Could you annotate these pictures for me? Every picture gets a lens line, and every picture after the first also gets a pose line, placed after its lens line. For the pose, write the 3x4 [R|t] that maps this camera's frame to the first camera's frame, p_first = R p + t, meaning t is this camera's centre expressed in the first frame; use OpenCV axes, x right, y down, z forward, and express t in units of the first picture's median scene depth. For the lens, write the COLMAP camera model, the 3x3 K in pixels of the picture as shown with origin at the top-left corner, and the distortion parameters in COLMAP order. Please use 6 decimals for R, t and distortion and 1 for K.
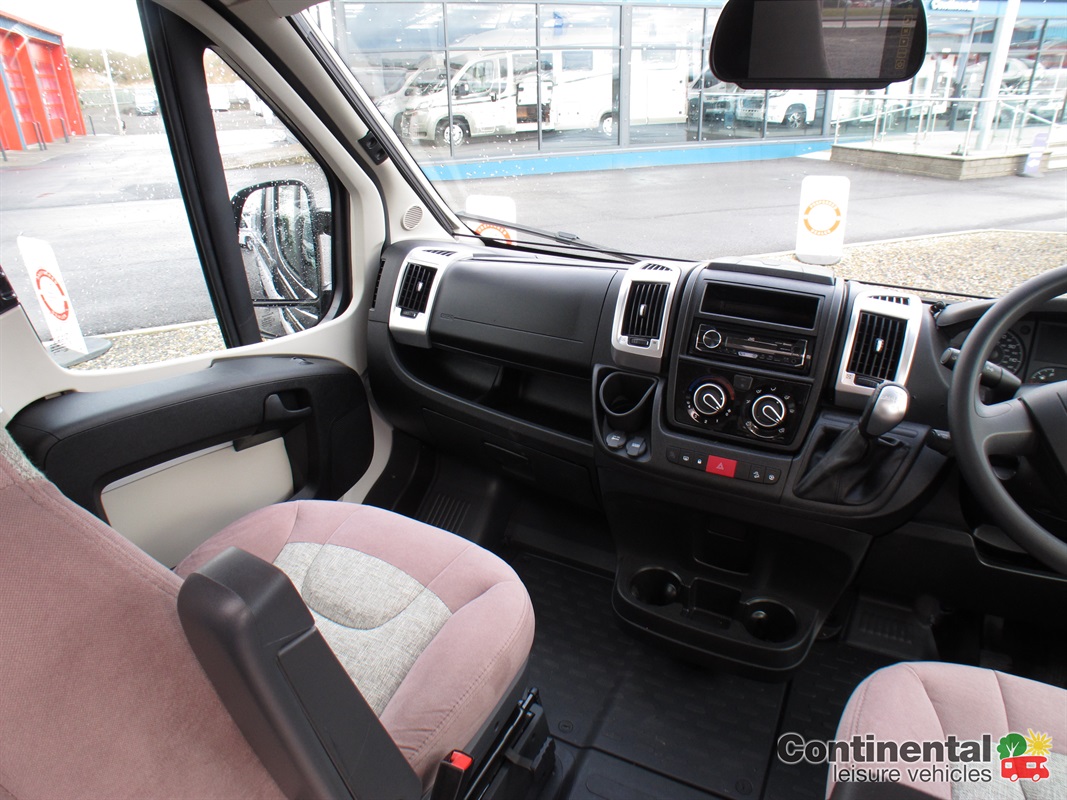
lens RADIAL K [[691.1, 0, 529.4], [0, 691.1, 396.0], [0, 0, 1]] dist [-0.144276, 0.077356]
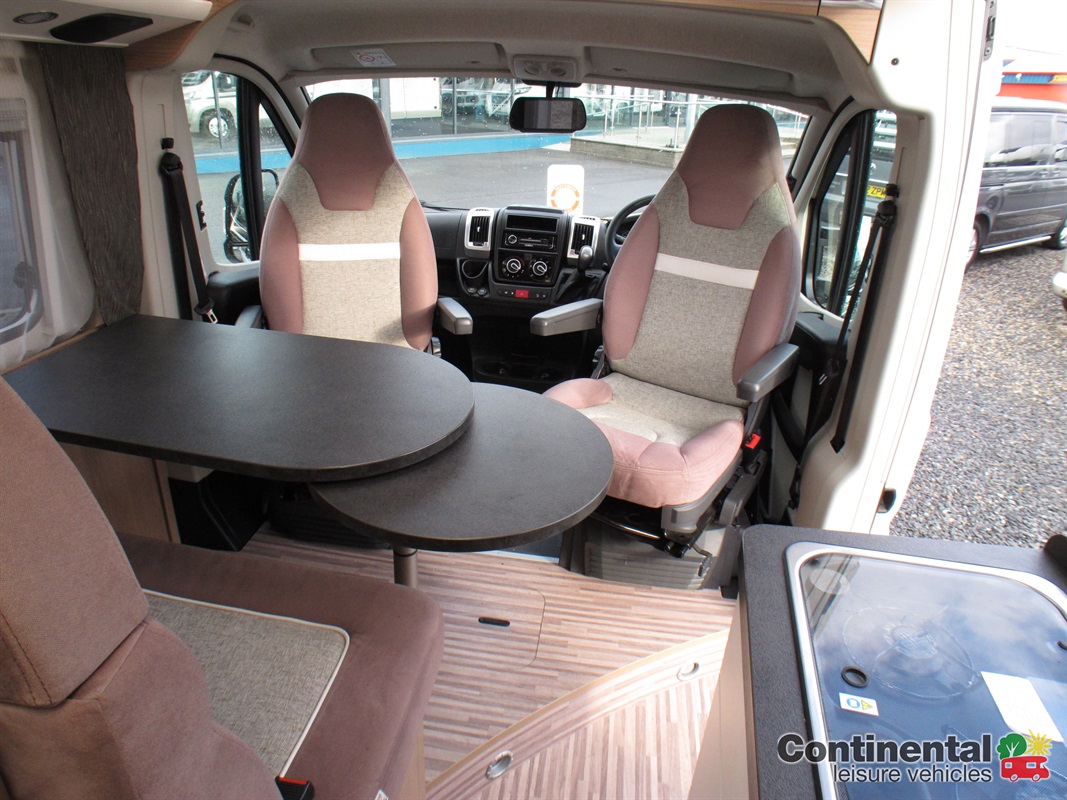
lens RADIAL K [[697.2, 0, 533.8], [0, 697.2, 392.7], [0, 0, 1]] dist [-0.120650, 0.069199]
pose [[0.938968, -0.092104, 0.331444, -0.438298], [0.090652, 0.995684, 0.019872, 0.356056], [-0.331844, 0.011387, 0.943266, -1.087138]]
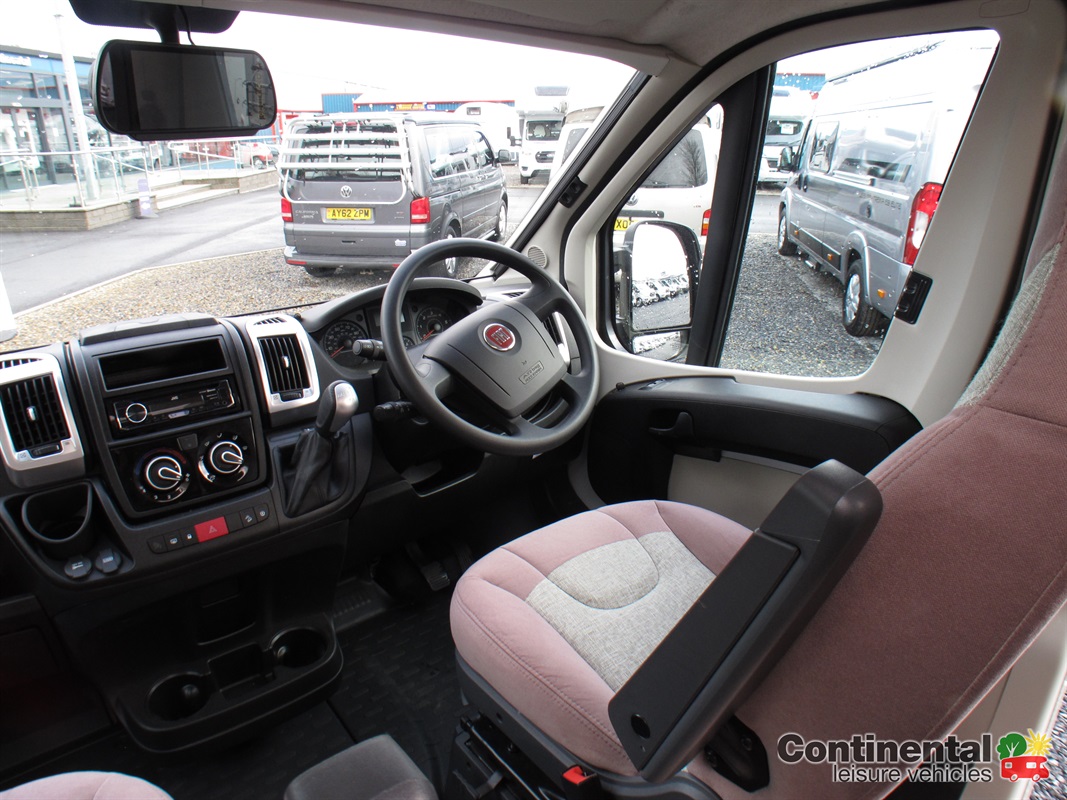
lens RADIAL K [[691.1, 0, 529.4], [0, 691.1, 396.0], [0, 0, 1]] dist [-0.144276, 0.077356]
pose [[0.393132, -0.311152, 0.865235, -0.273191], [0.371521, 0.914521, 0.160070, -0.048322], [-0.841082, 0.258525, 0.475127, 0.124206]]
